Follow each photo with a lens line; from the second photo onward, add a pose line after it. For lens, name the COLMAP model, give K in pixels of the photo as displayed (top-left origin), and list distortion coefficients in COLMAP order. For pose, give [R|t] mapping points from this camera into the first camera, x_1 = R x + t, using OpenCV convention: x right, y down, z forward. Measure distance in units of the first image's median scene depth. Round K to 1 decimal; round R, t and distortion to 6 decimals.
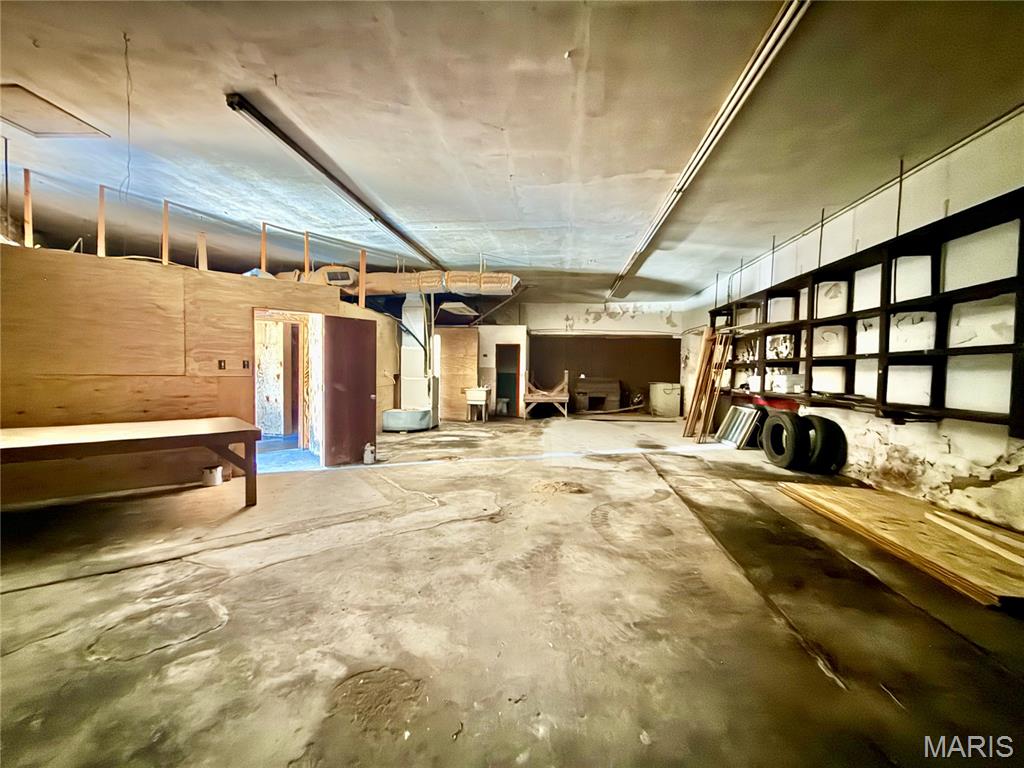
lens RADIAL K [[409.4, 0, 510.0], [0, 409.4, 382.4], [0, 0, 1]] dist [-0.002053, 0.001164]
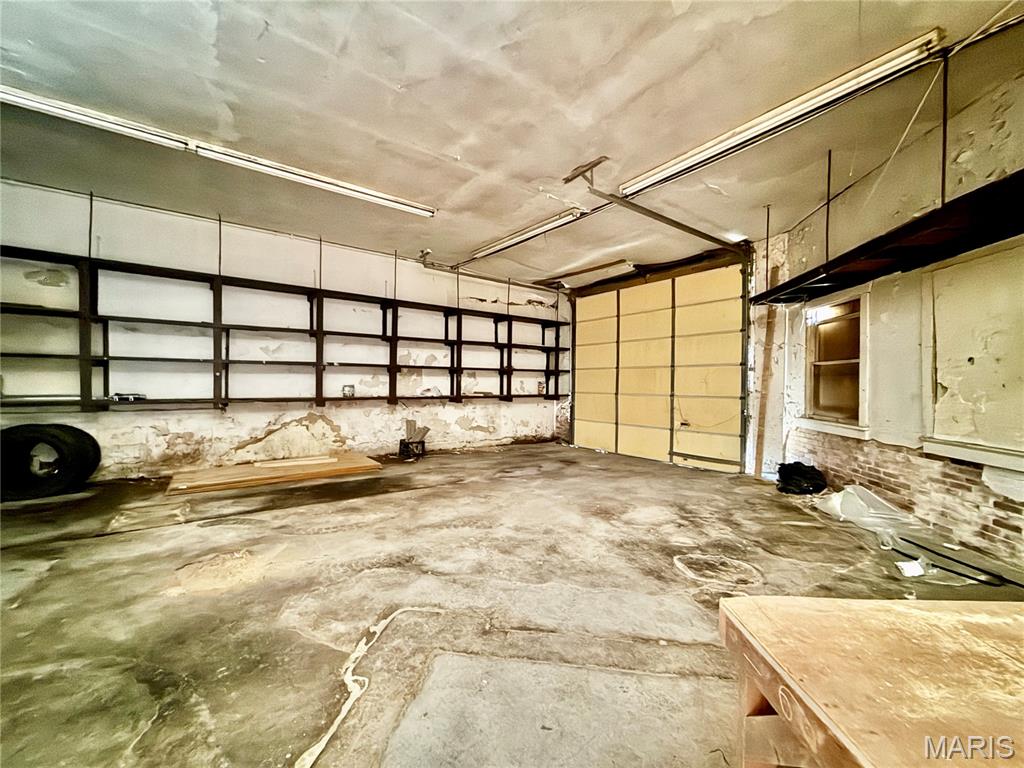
lens RADIAL K [[409.4, 0, 510.0], [0, 409.4, 384.2], [0, 0, 1]] dist [-0.002053, 0.001164]
pose [[-0.700692, -0.029426, 0.712857, -0.732448], [-0.000866, 0.999183, 0.040394, -0.051455], [-0.713463, 0.027687, -0.700145, 1.357252]]
